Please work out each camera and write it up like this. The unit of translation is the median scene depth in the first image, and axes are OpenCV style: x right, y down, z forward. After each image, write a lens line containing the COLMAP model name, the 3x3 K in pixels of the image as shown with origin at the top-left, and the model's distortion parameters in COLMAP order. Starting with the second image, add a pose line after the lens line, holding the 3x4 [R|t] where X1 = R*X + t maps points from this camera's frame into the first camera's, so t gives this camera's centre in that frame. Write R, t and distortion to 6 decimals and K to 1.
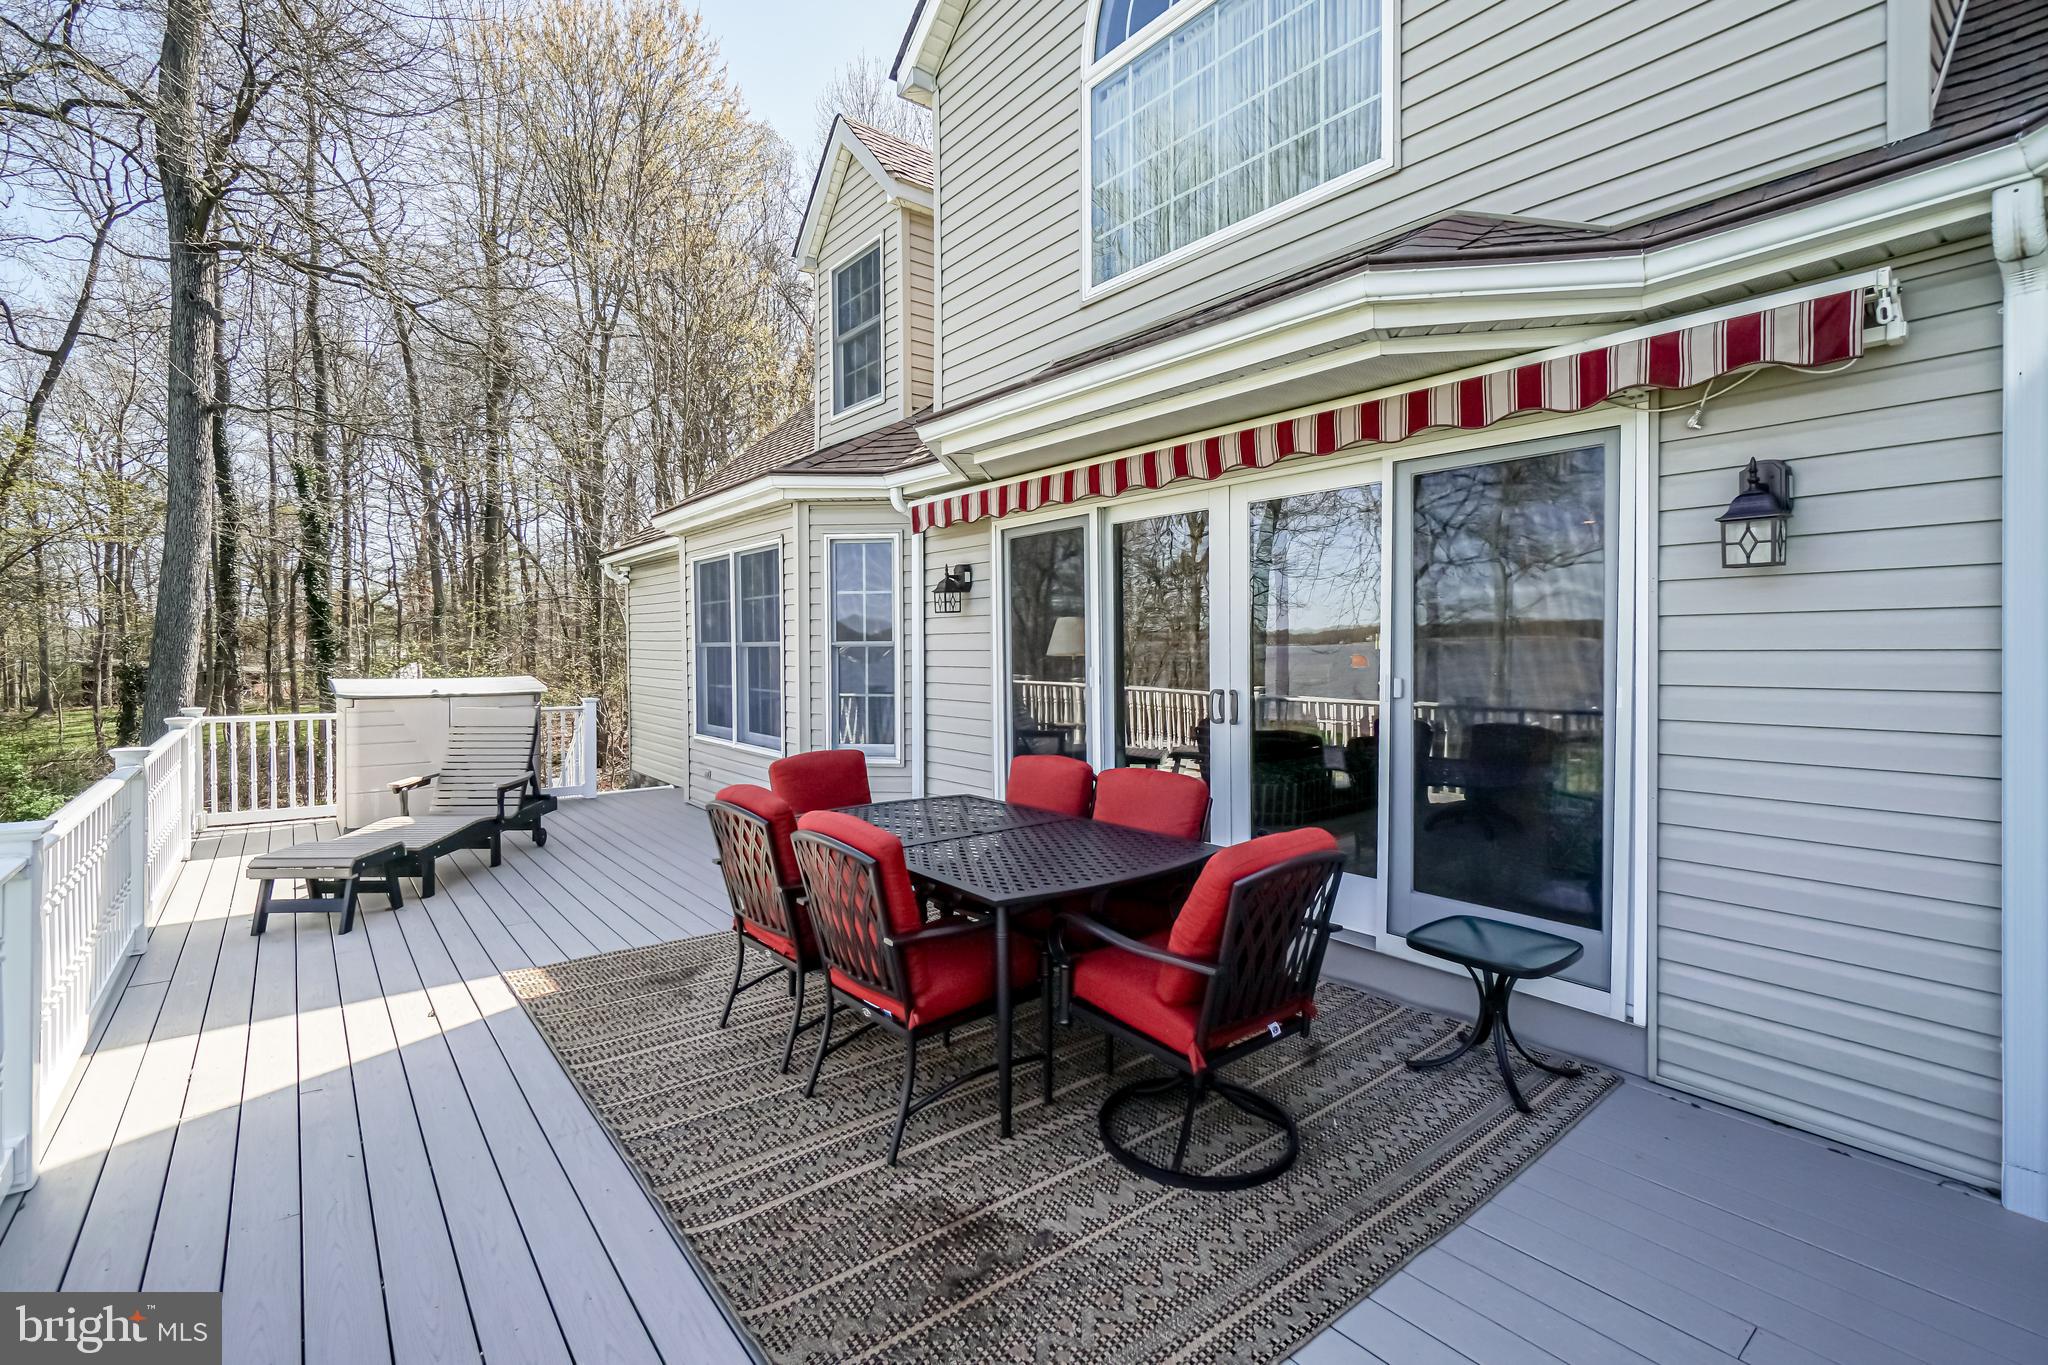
lens RADIAL K [[889.8, 0, 992.8], [0, 889.8, 655.6], [0, 0, 1]] dist [-0.001618, 0.000264]
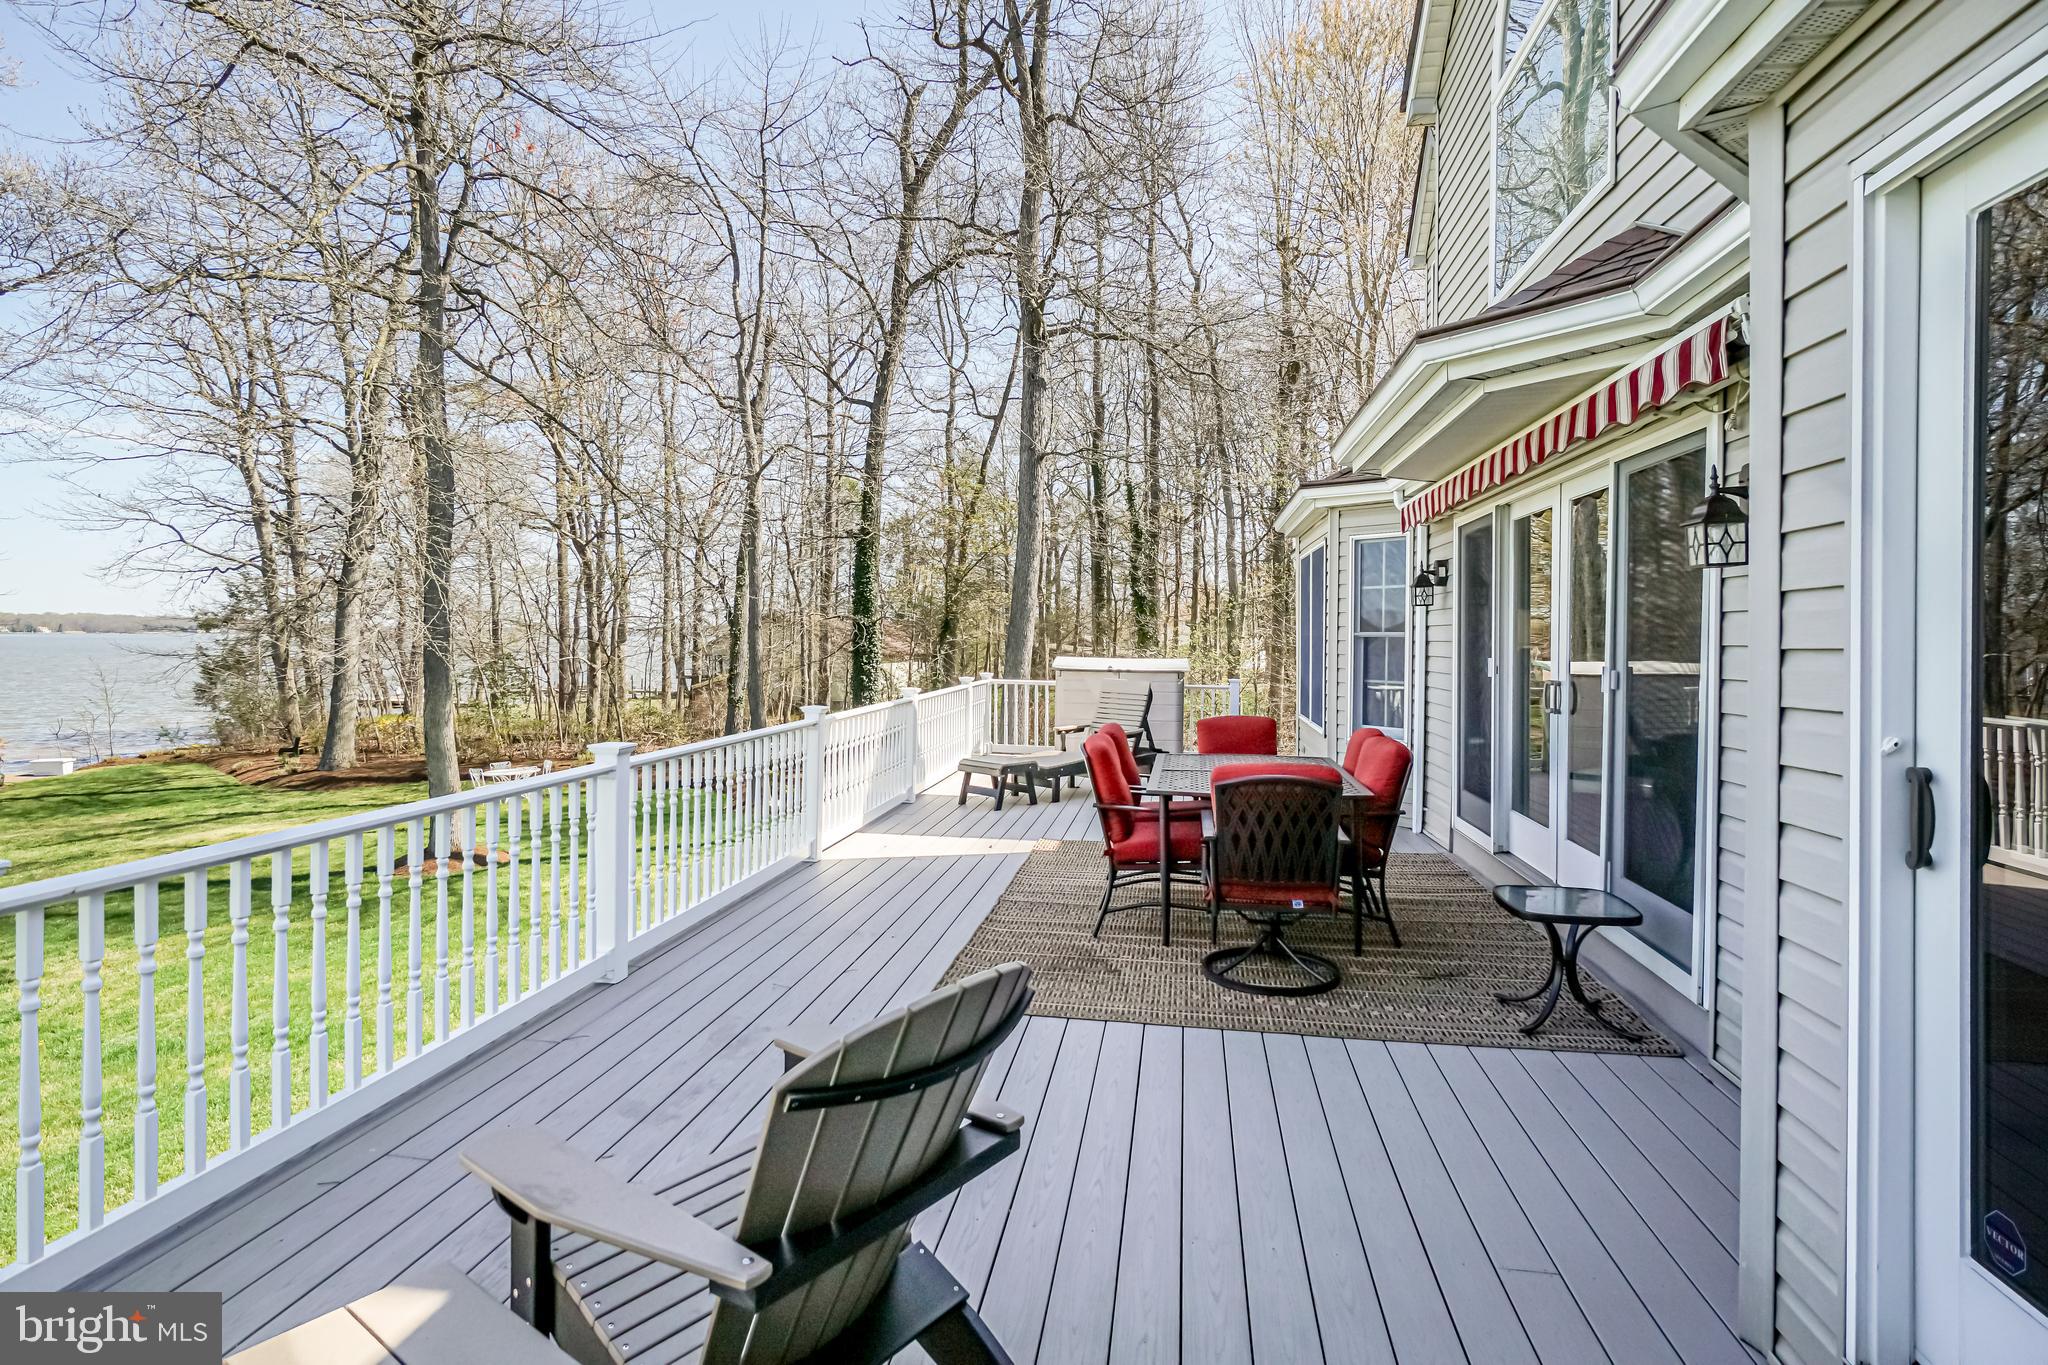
lens RADIAL K [[1050.7, 0, 1035.7], [0, 1050.7, 642.0], [0, 0, 1]] dist [0.003790, 0.000294]
pose [[0.687779, 0.014298, -0.725779, 0.529920], [-0.019173, 0.999815, 0.001528, 0.002098], [0.725667, 0.012864, 0.687926, -0.200639]]
